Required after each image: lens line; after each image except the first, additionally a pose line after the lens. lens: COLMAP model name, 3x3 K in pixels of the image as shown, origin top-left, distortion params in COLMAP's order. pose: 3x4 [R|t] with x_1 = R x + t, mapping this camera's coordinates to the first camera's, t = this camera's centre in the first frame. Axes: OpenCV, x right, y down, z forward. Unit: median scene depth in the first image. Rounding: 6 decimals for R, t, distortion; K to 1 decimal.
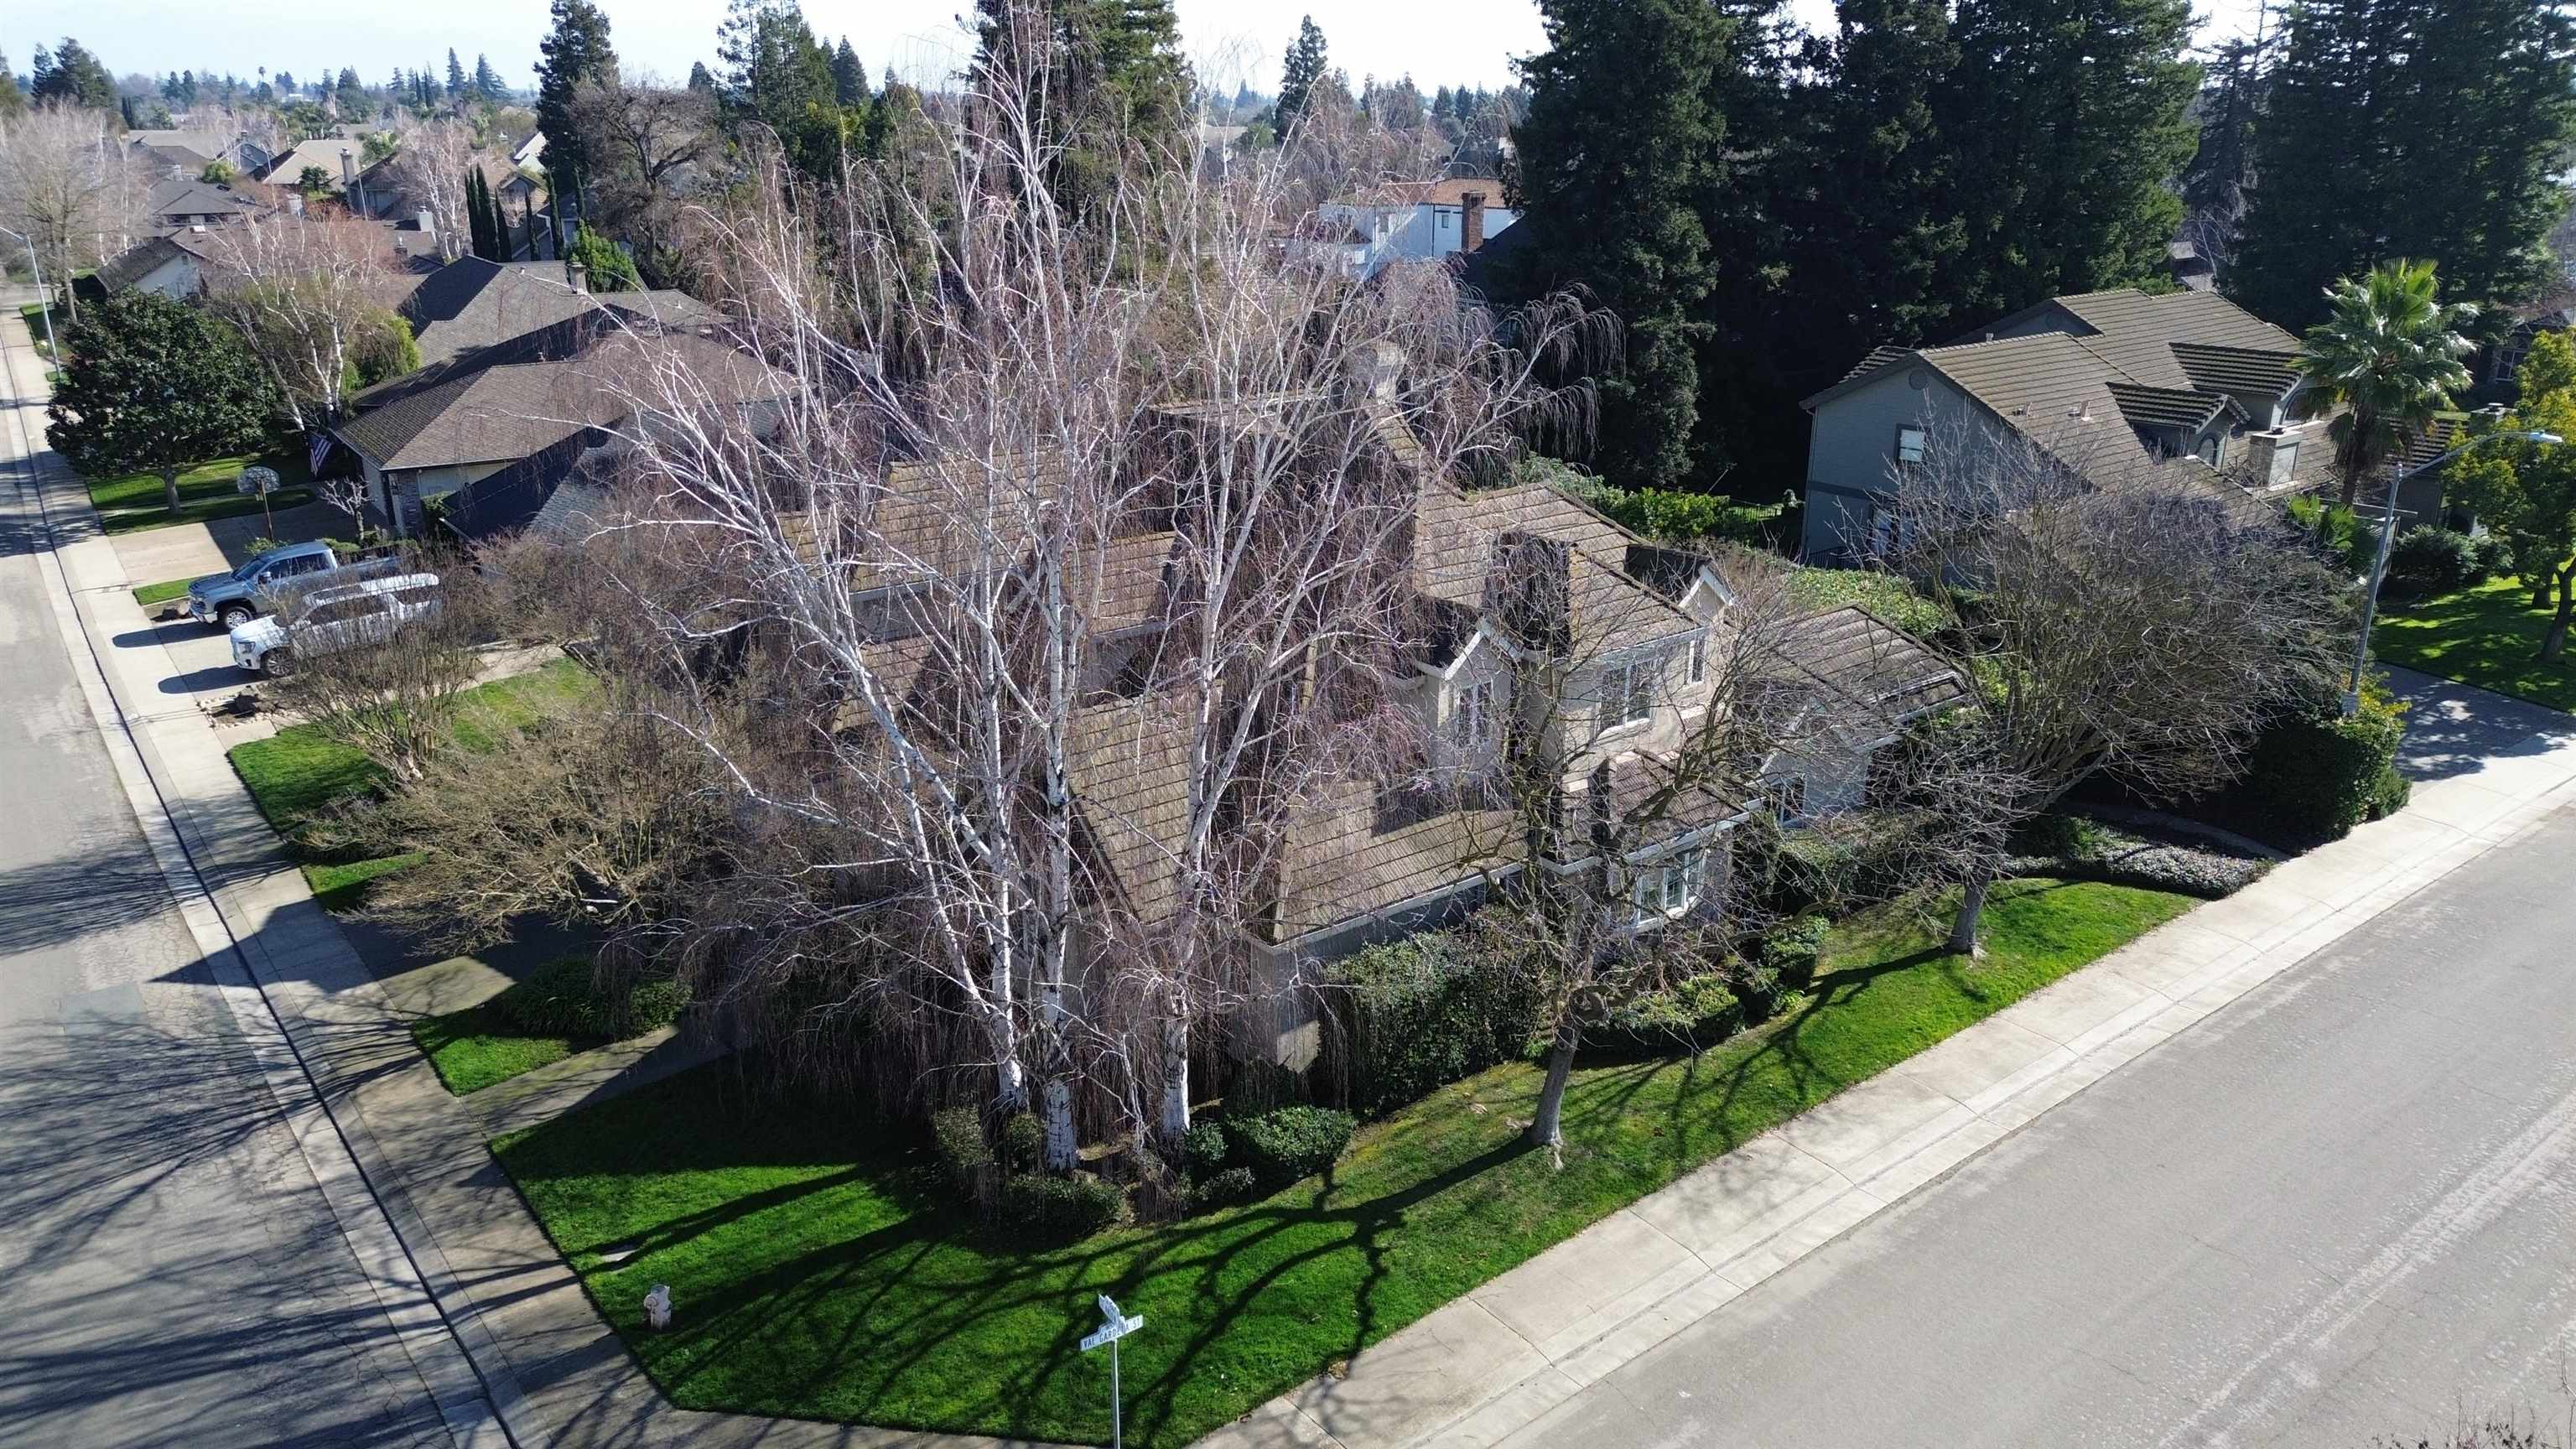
lens RADIAL K [[1812.8, 0, 1288.0], [0, 1812.8, 724.5], [0, 0, 1]] dist [0.034830, 0.000209]
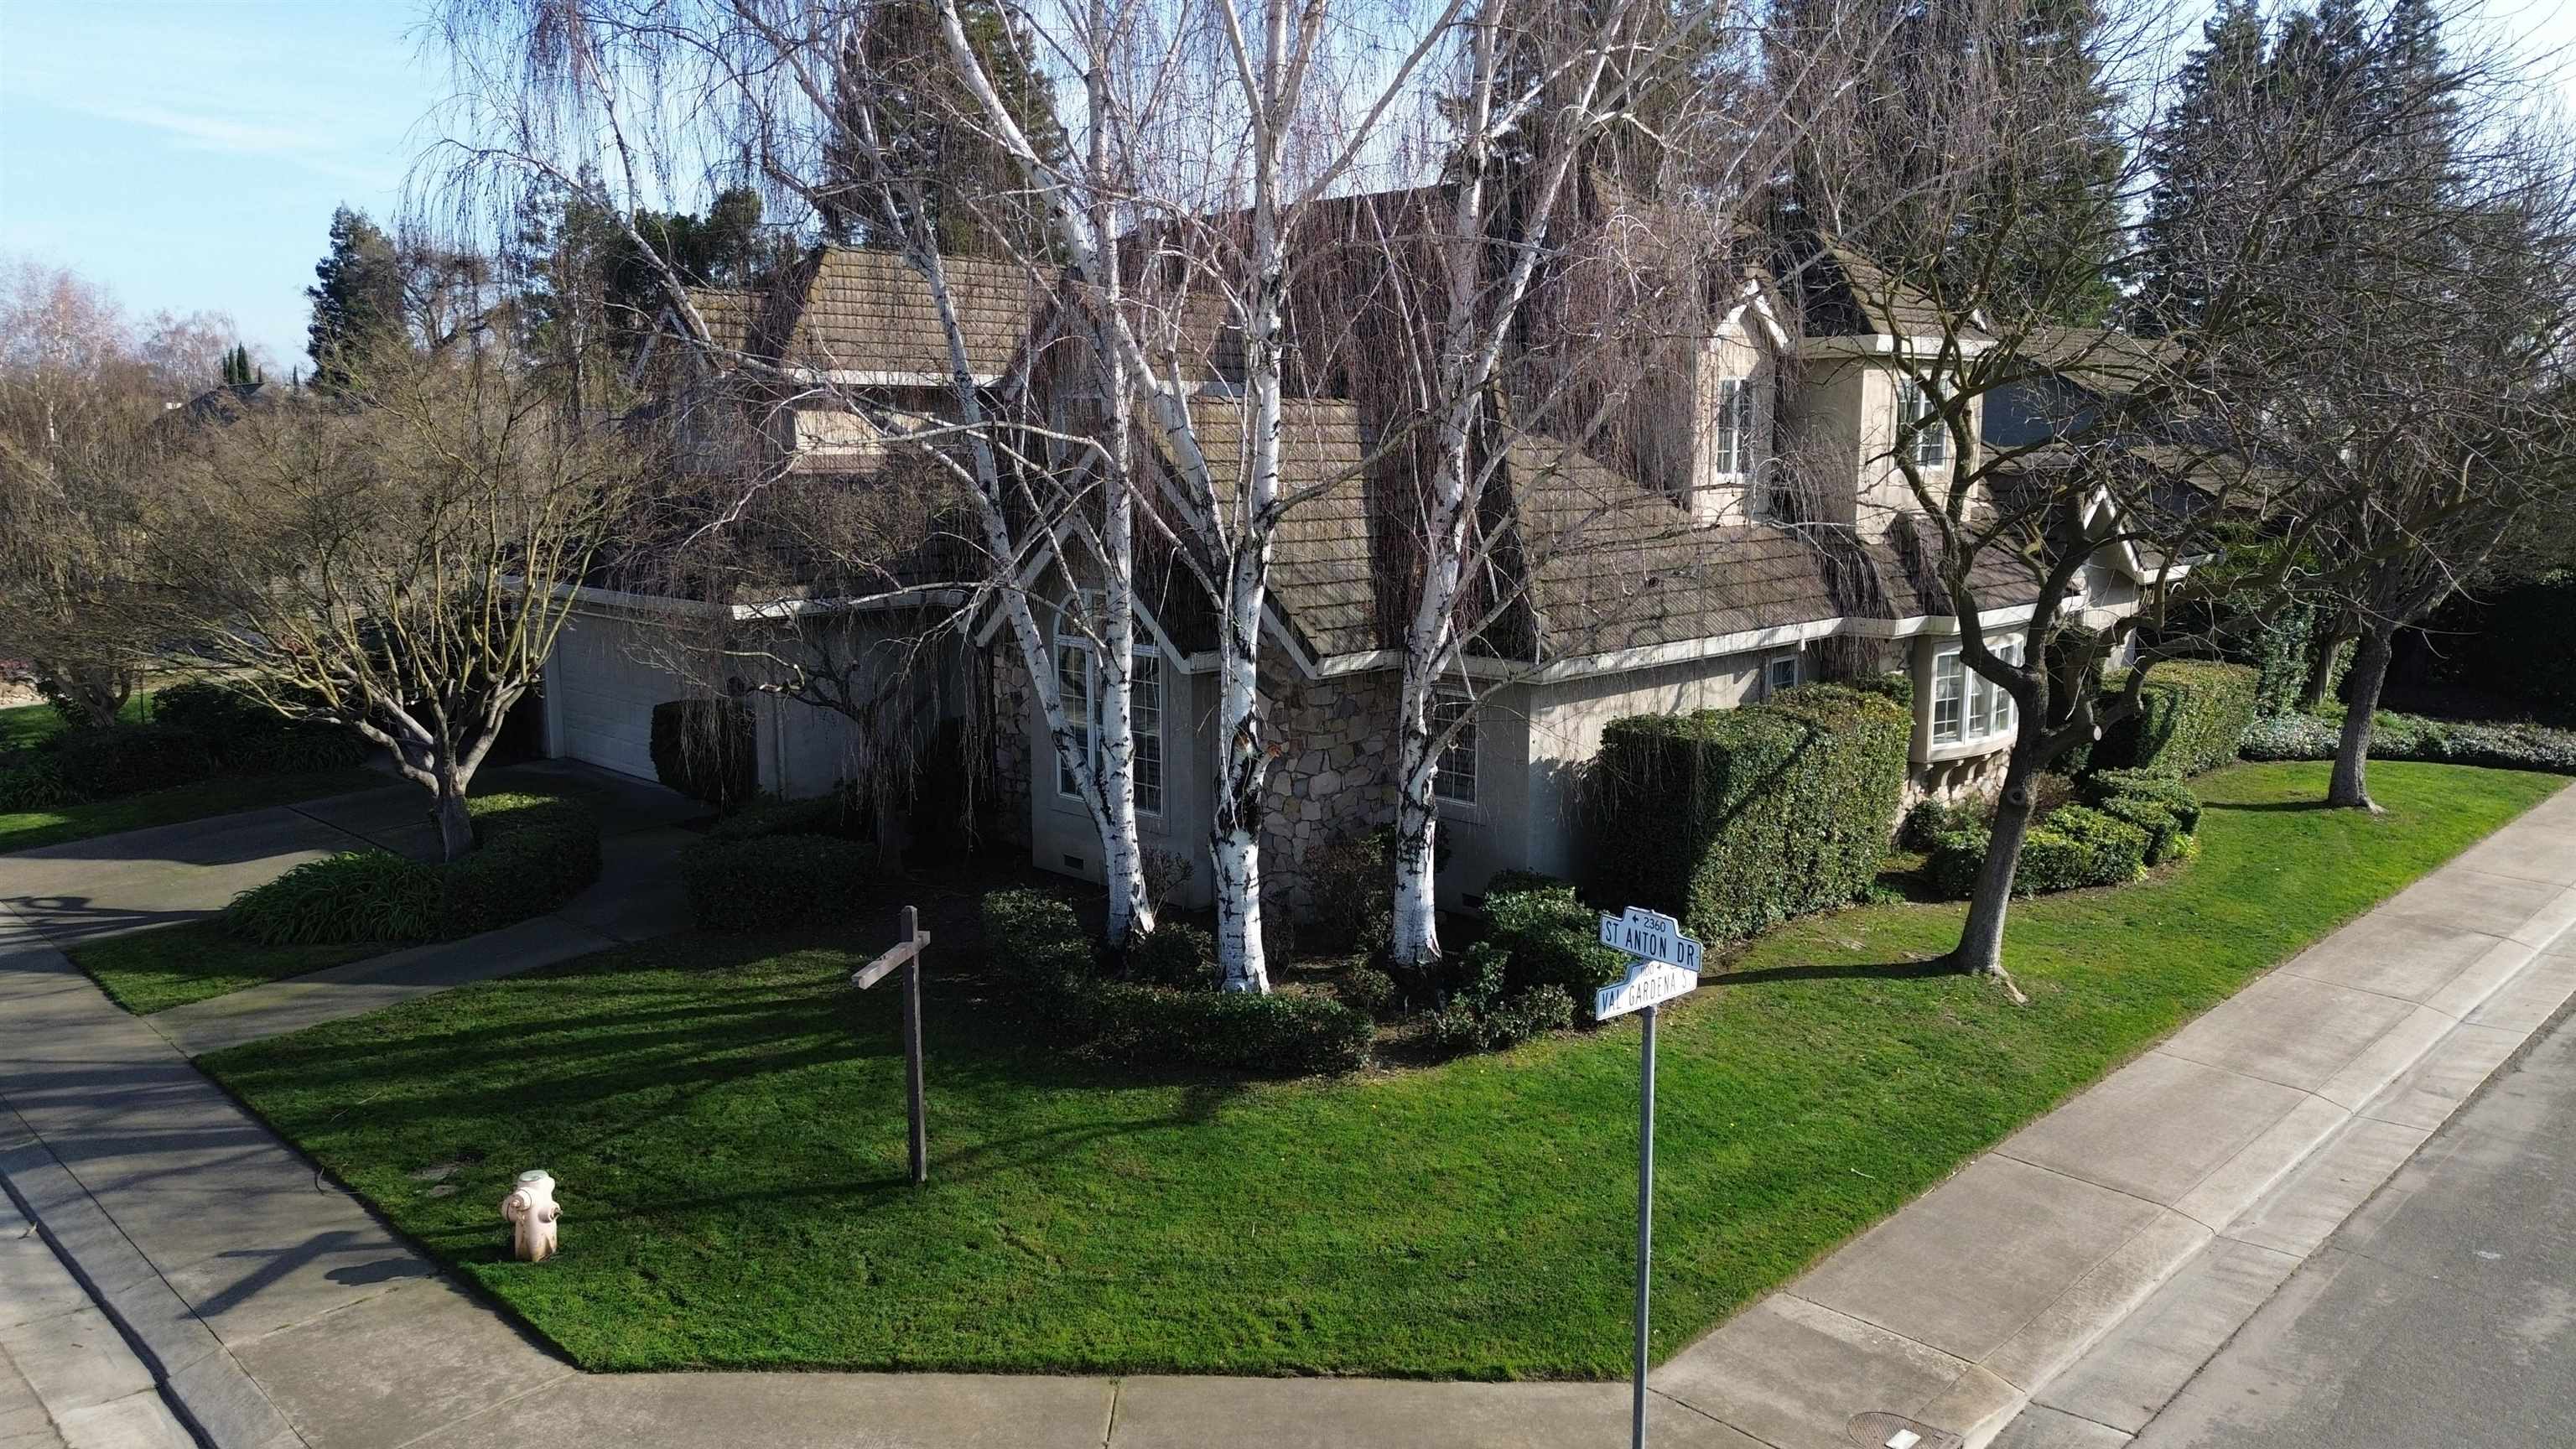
lens RADIAL K [[1797.4, 0, 1288.0], [0, 1797.4, 724.5], [0, 0, 1]] dist [0.078819, -0.076203]
pose [[0.993061, -0.024096, 0.115105, -0.143778], [0.043176, 0.985134, -0.166276, 0.209800], [-0.109387, 0.170092, 0.979338, 0.356533]]
